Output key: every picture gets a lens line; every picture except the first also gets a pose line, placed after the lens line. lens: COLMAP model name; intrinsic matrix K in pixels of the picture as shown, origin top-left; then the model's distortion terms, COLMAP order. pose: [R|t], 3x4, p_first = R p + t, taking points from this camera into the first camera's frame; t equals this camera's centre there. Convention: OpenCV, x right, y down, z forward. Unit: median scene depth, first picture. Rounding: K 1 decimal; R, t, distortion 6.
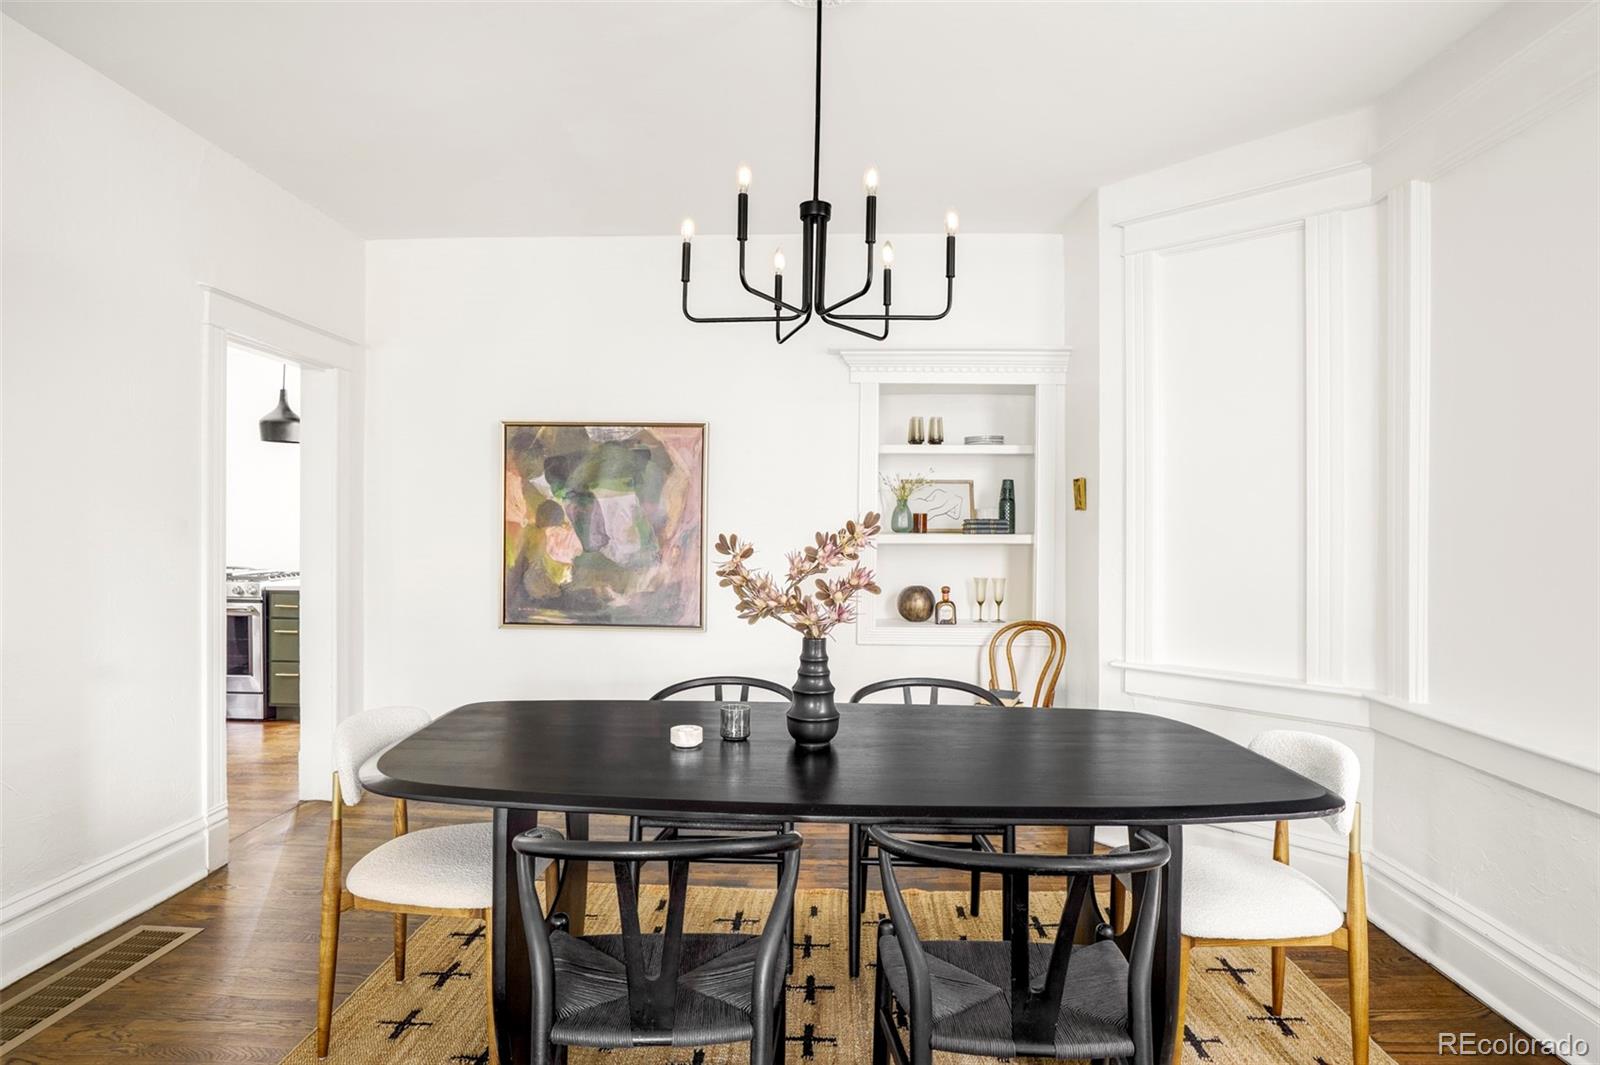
lens RADIAL K [[903.1, 0, 802.4], [0, 903.1, 528.4], [0, 0, 1]] dist [-0.031480, 0.001075]
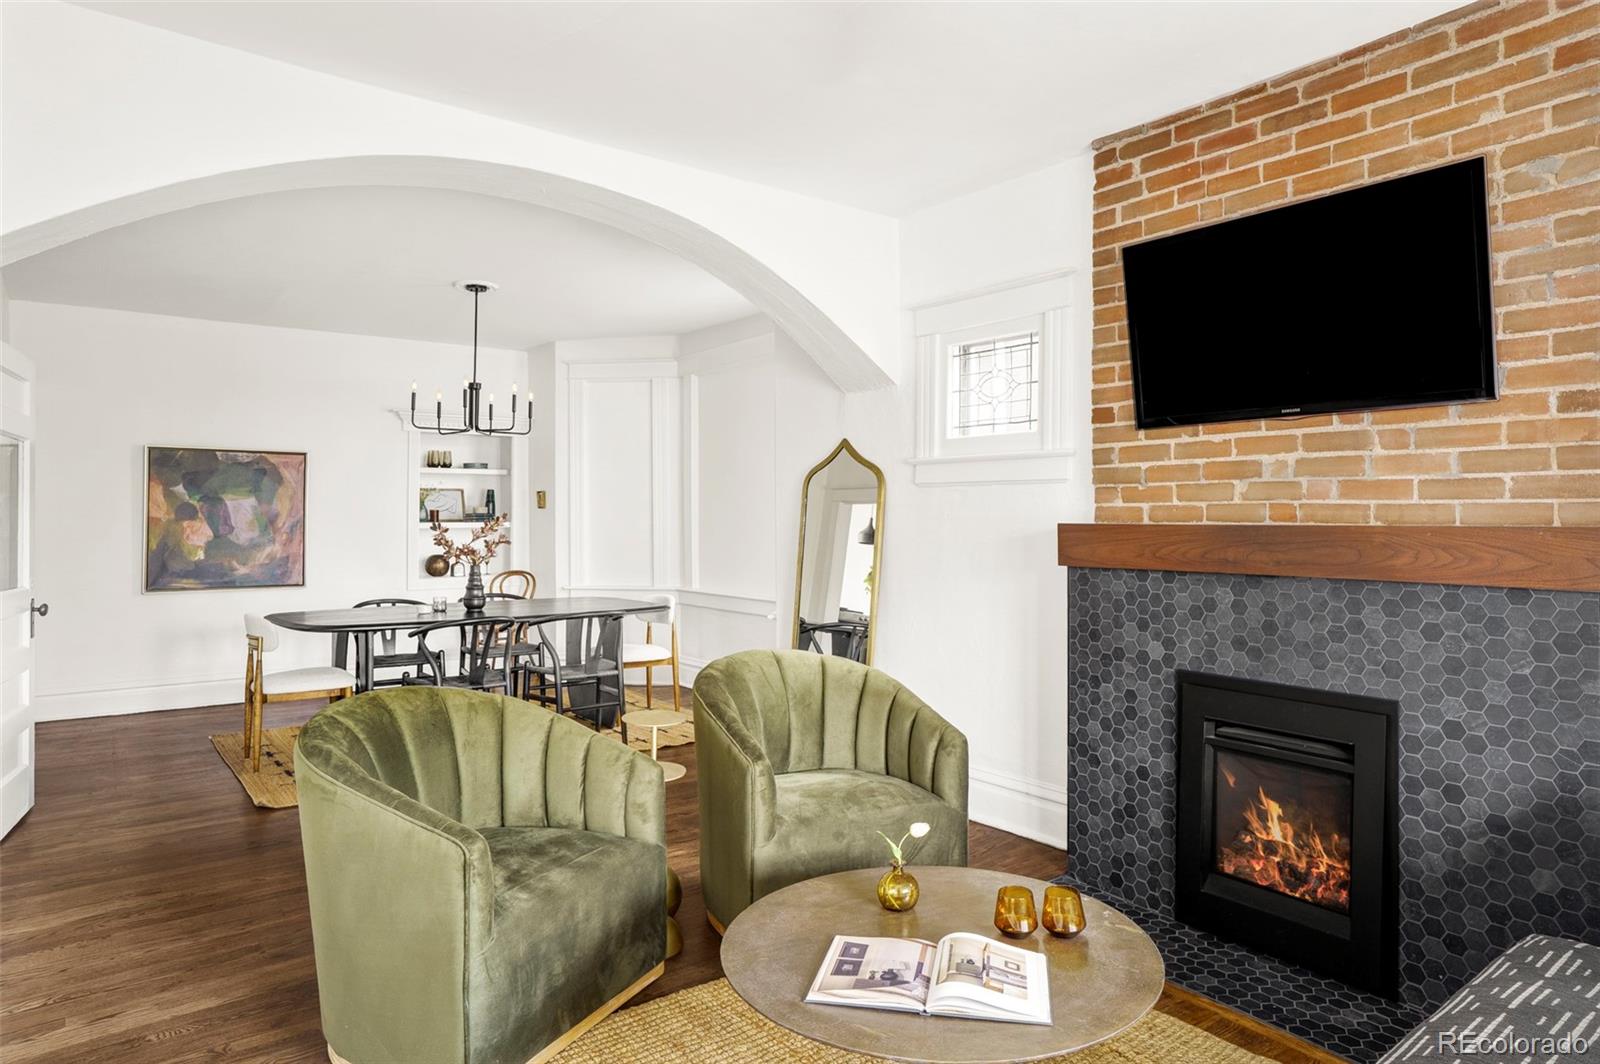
lens RADIAL K [[964.7, 0, 810.2], [0, 964.7, 515.6], [0, 0, 1]] dist [-0.018079, 0.020210]
pose [[0.765625, -0.007791, 0.643240, -0.504608], [0.010228, 0.999948, -0.000063, 0.000213], [-0.643206, 0.006627, 0.765664, -0.809472]]
